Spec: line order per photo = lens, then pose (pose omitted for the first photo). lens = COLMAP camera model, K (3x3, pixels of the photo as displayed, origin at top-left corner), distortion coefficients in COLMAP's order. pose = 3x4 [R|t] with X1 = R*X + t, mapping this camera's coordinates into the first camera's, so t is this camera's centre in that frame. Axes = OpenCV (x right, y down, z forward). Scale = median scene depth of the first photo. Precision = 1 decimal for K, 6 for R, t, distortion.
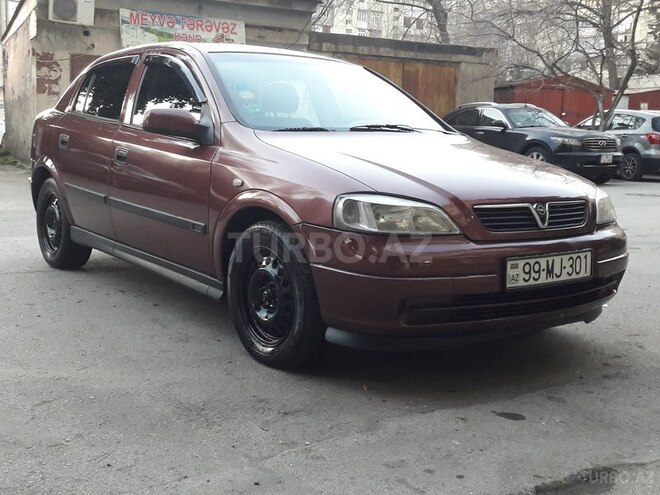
lens RADIAL K [[779.2, 0, 330.0], [0, 779.2, 247.5], [0, 0, 1]] dist [0.241211, -0.711318]
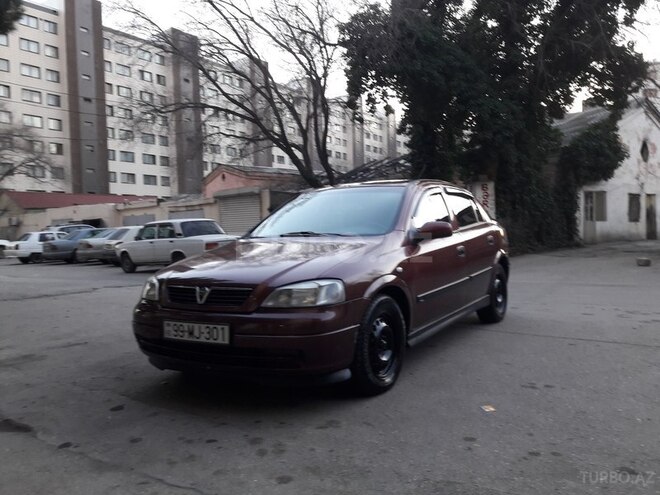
lens RADIAL K [[530.2, 0, 330.0], [0, 530.2, 247.5], [0, 0, 1]] dist [-0.010182, -0.006245]
pose [[0.358170, -0.010745, -0.933594, 1.267831], [-0.087948, 0.995099, -0.045194, -0.104506], [0.929505, 0.098295, 0.355470, 0.859949]]
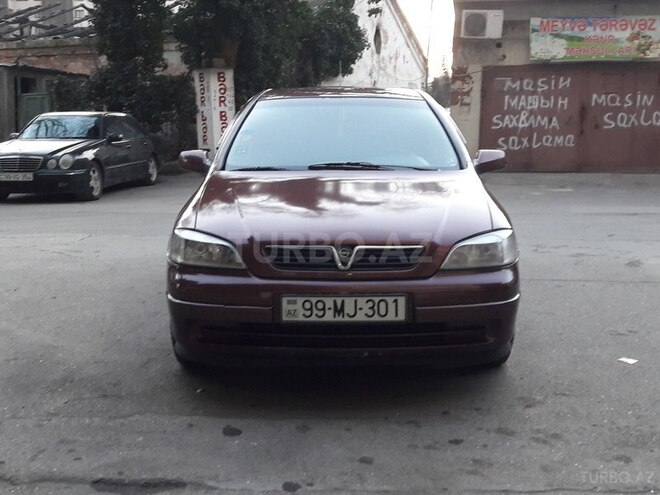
lens RADIAL K [[779.2, 0, 330.0], [0, 779.2, 247.5], [0, 0, 1]] dist [0.241211, -0.711318]
pose [[0.796924, 0.066050, -0.600458, 0.881700], [-0.062735, 0.997679, 0.026483, -0.080902], [0.600813, 0.016564, 0.799218, 0.145149]]
